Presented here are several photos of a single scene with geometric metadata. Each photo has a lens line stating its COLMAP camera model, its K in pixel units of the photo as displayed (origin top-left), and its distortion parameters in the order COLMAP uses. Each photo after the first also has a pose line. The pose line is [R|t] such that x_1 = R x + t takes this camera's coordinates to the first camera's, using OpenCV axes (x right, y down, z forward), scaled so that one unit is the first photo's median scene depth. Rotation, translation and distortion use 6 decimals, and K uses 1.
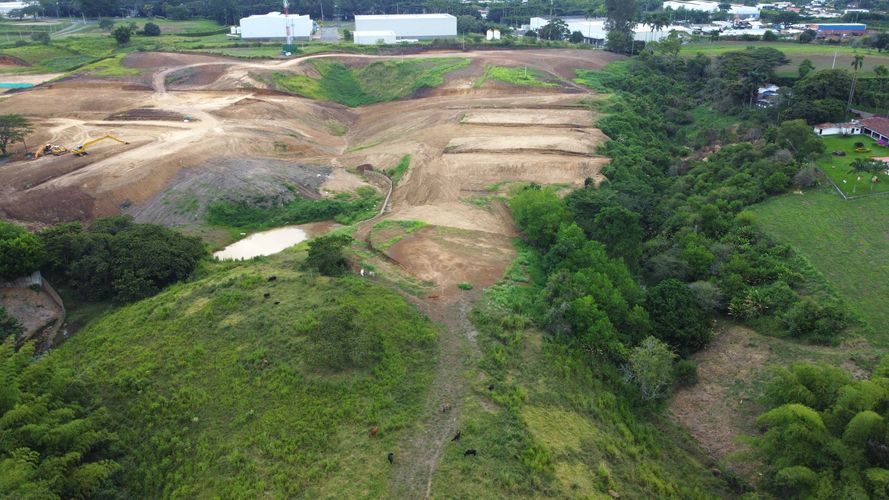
lens RADIAL K [[671.8, 0, 443.5], [0, 671.8, 241.4], [0, 0, 1]] dist [0.004563, -0.006464]
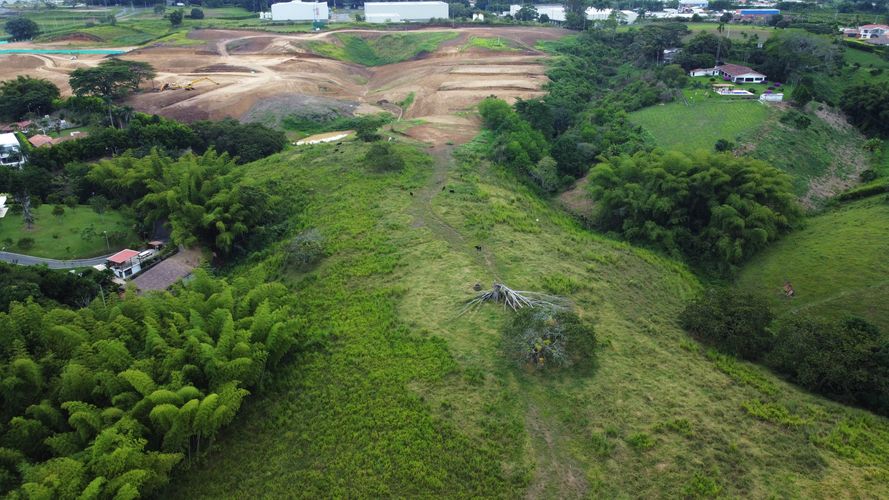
lens RADIAL K [[671.8, 0, 443.5], [0, 671.8, 241.4], [0, 0, 1]] dist [0.004563, -0.006464]
pose [[0.999971, -0.001607, 0.007448, 0.001584], [0.001578, 0.999992, 0.003800, 0.161842], [-0.007454, -0.003788, 0.999965, -0.386161]]
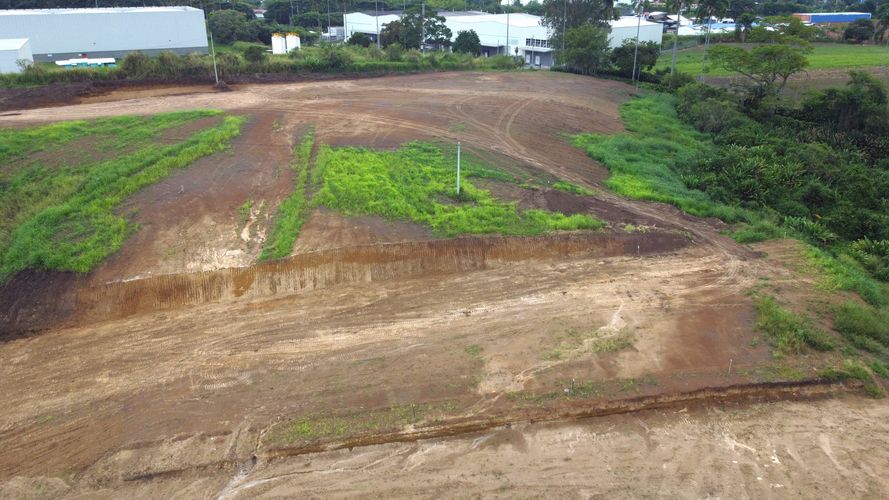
lens RADIAL K [[671.8, 0, 443.5], [0, 671.8, 241.4], [0, 0, 1]] dist [0.004563, -0.006464]
pose [[0.950042, -0.110779, 0.291802, 0.040996], [0.115783, 0.993275, 0.000121, -0.253606], [-0.289853, 0.033671, 0.956479, 0.842322]]
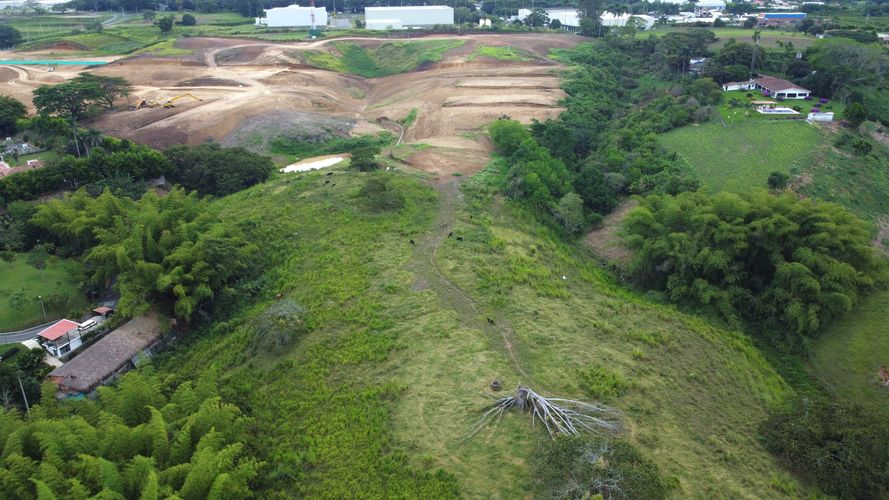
lens RADIAL K [[671.8, 0, 443.5], [0, 671.8, 241.4], [0, 0, 1]] dist [0.004563, -0.006464]
pose [[0.999994, -0.003413, 0.000745, 0.000150], [0.003411, 0.999991, 0.002463, 0.110451], [-0.000754, -0.002460, 0.999997, -0.269497]]
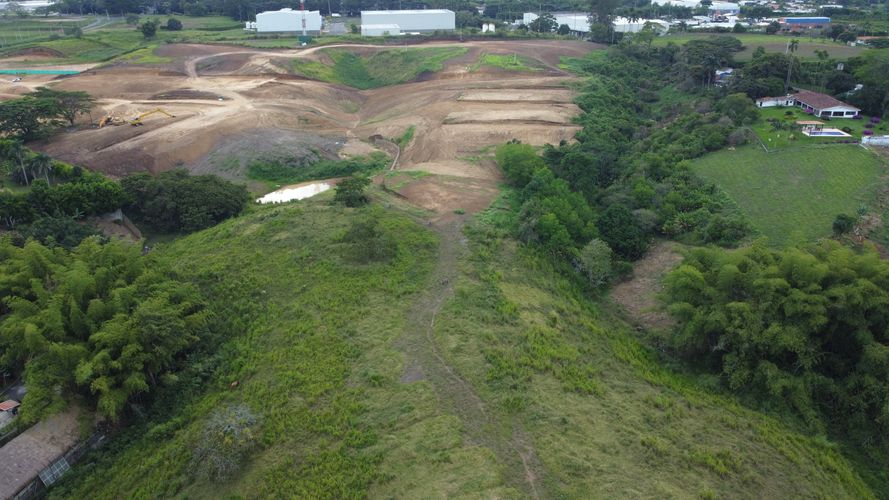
lens RADIAL K [[671.8, 0, 443.5], [0, 671.8, 241.4], [0, 0, 1]] dist [0.004563, -0.006464]
pose [[0.999997, -0.002358, -0.000433, 0.001081], [0.002358, 0.999997, 0.000620, 0.063112], [0.000432, -0.000621, 1.000000, -0.152481]]
